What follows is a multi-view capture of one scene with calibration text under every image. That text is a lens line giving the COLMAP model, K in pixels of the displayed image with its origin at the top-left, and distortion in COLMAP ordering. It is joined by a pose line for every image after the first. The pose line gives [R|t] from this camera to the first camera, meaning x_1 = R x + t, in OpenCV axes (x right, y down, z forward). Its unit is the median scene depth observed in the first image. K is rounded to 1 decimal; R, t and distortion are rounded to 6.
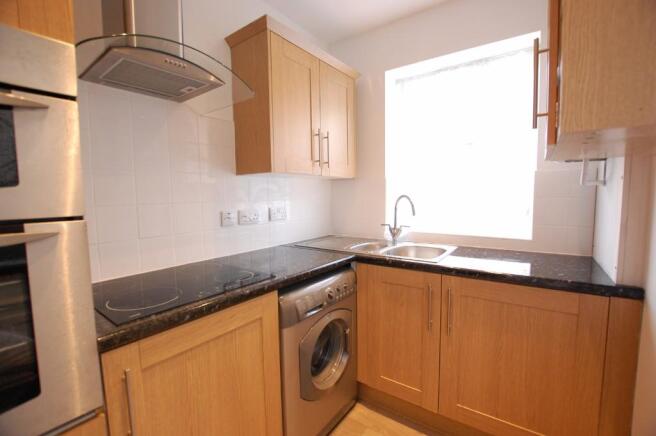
lens RADIAL K [[290.2, 0, 328.0], [0, 290.2, 218.0], [0, 0, 1]] dist [-0.027208, 0.000468]
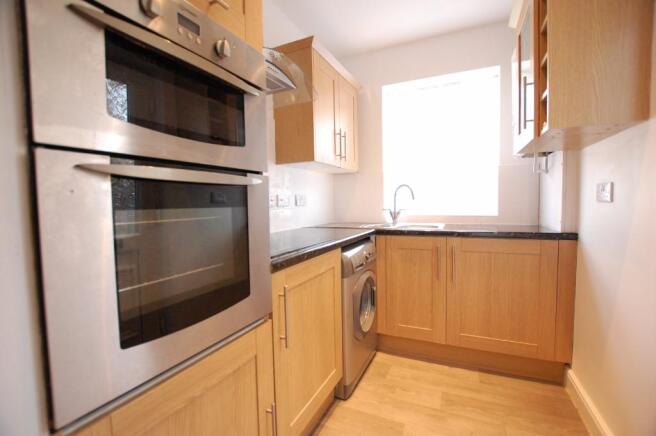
lens RADIAL K [[290.2, 0, 328.0], [0, 290.2, 218.0], [0, 0, 1]] dist [-0.027208, 0.000468]
pose [[0.982017, -0.014915, 0.188202, -0.365287], [0.020335, 0.999431, -0.026904, 0.115458], [-0.187694, 0.030247, 0.981762, -0.209416]]
